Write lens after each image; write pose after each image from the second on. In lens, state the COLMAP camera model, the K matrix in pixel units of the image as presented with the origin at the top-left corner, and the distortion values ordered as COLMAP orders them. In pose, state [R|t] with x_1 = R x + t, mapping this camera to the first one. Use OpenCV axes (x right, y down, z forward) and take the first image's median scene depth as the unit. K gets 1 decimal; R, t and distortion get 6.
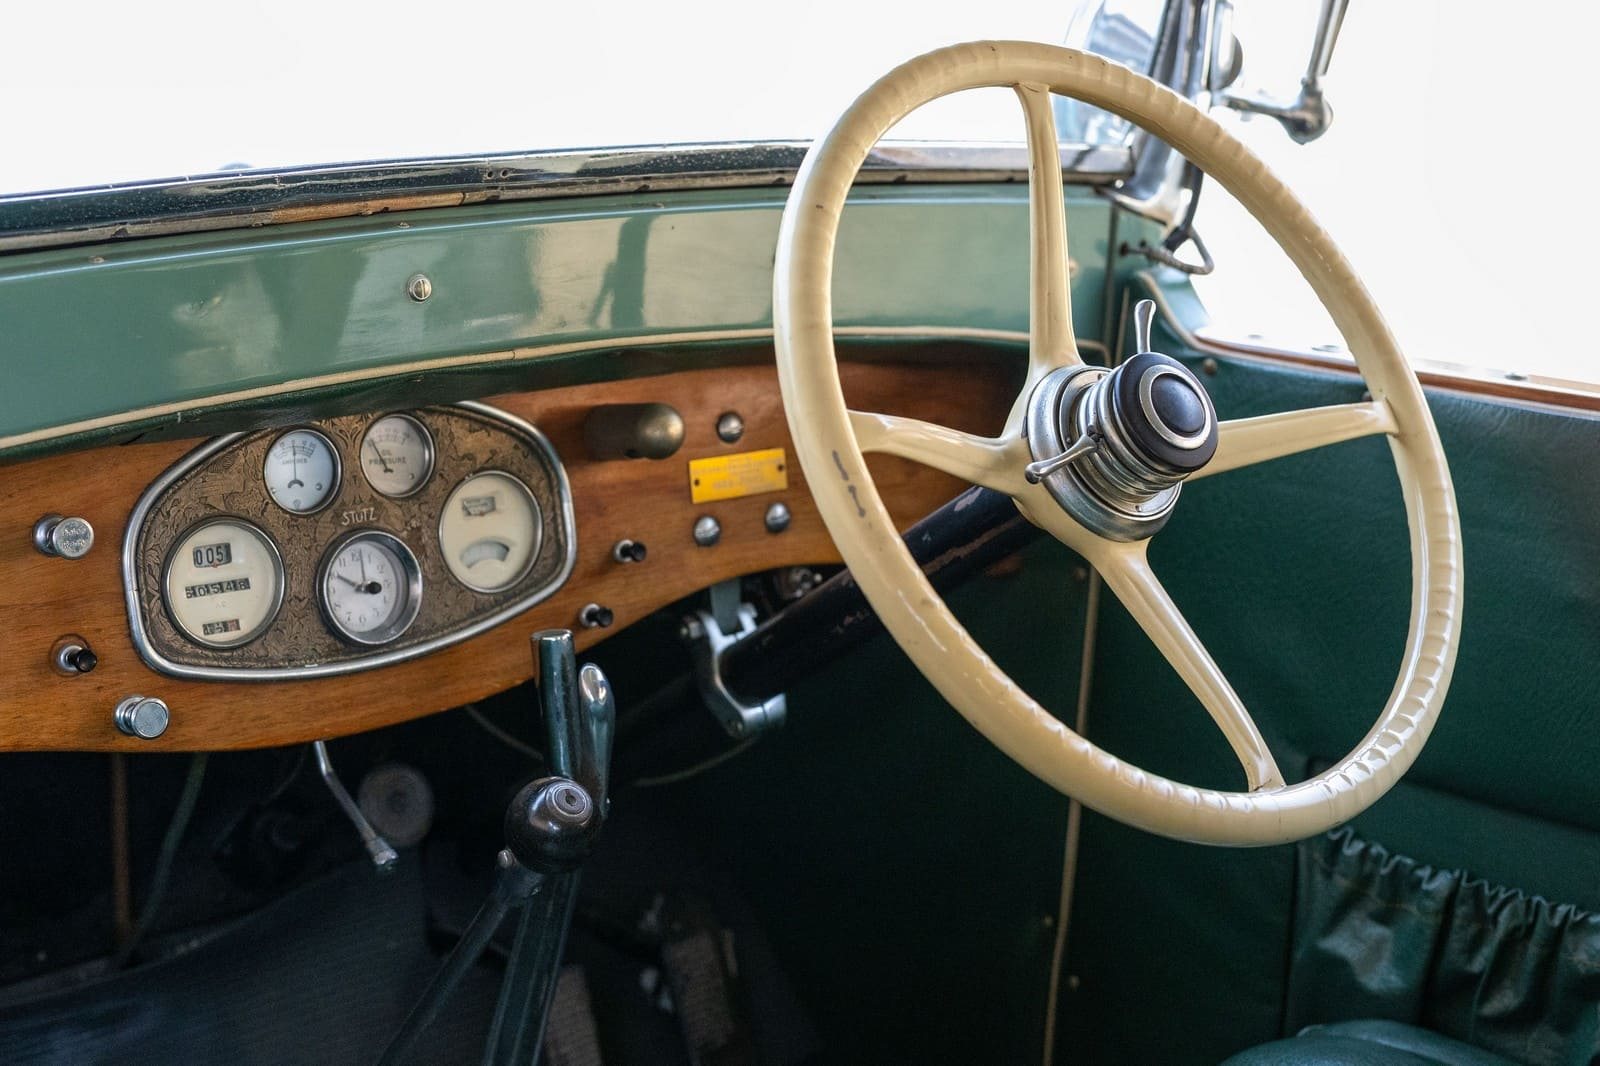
lens RADIAL K [[2462.7, 0, 800.0], [0, 2462.7, 533.0], [0, 0, 1]] dist [-0.015619, 0.059690]
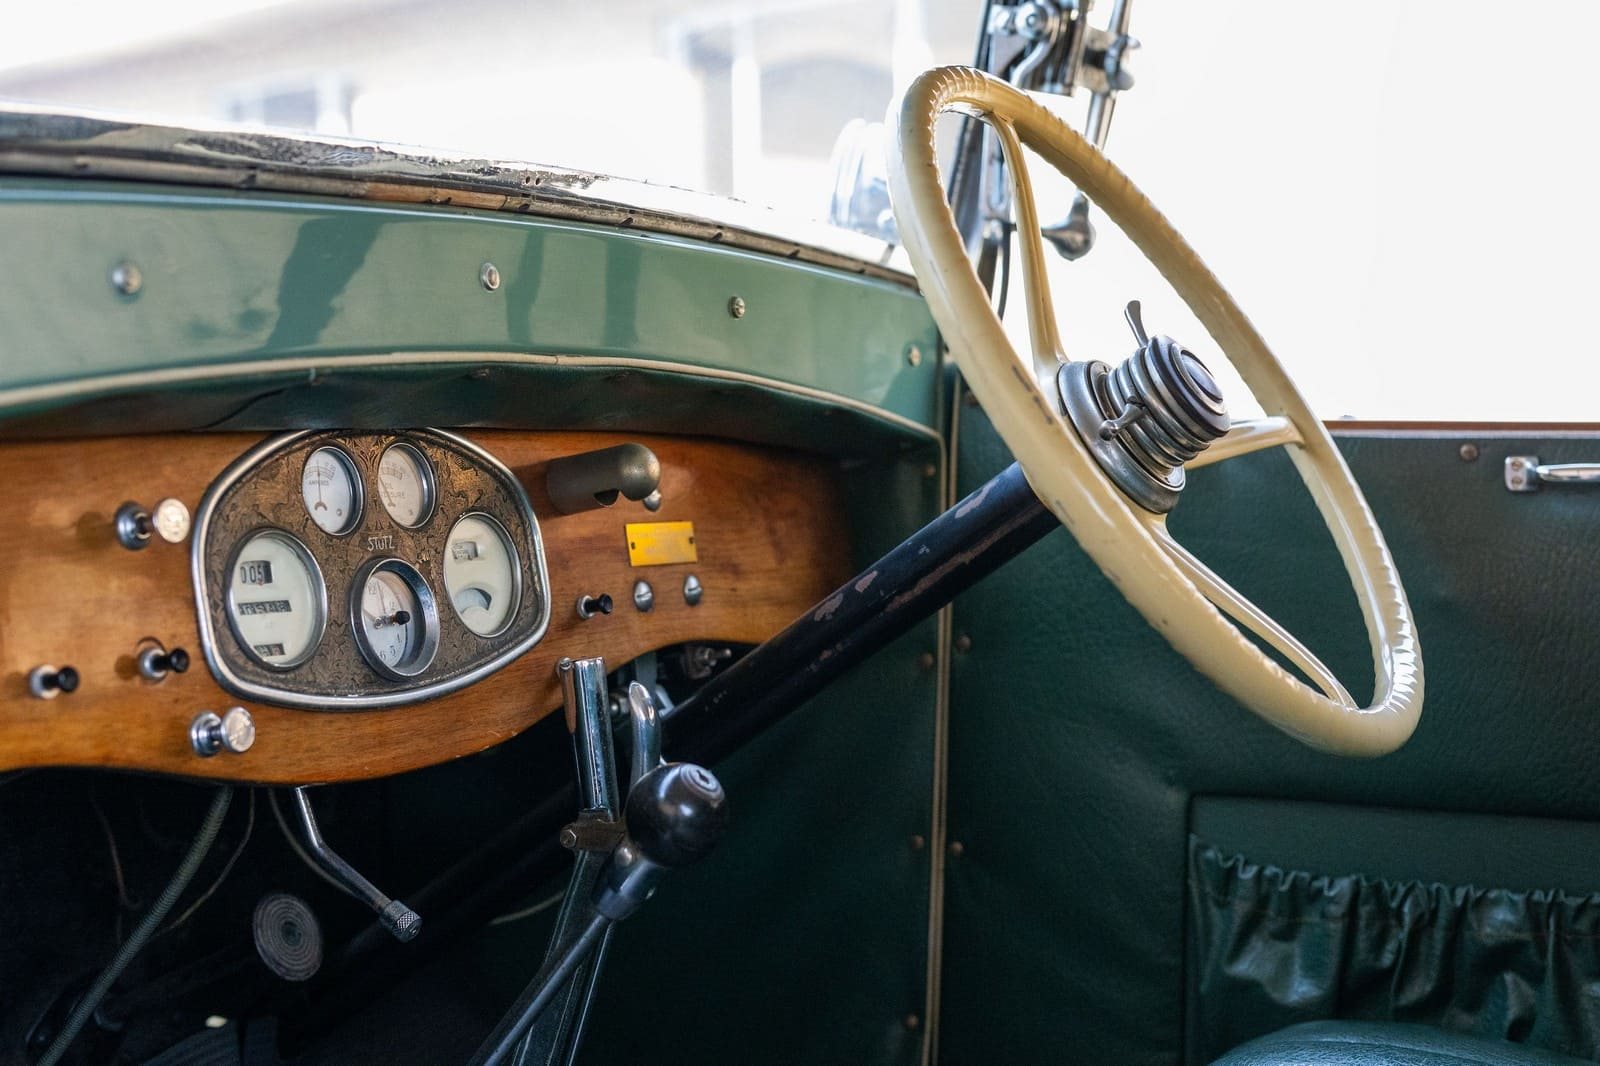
lens RADIAL K [[2462.7, 0, 800.0], [0, 2462.7, 533.0], [0, 0, 1]] dist [-0.015619, 0.059690]
pose [[0.936489, -0.032851, 0.349156, -0.344827], [0.101102, 0.978623, -0.179096, 0.168393], [-0.335809, 0.203022, 0.919790, 0.072809]]
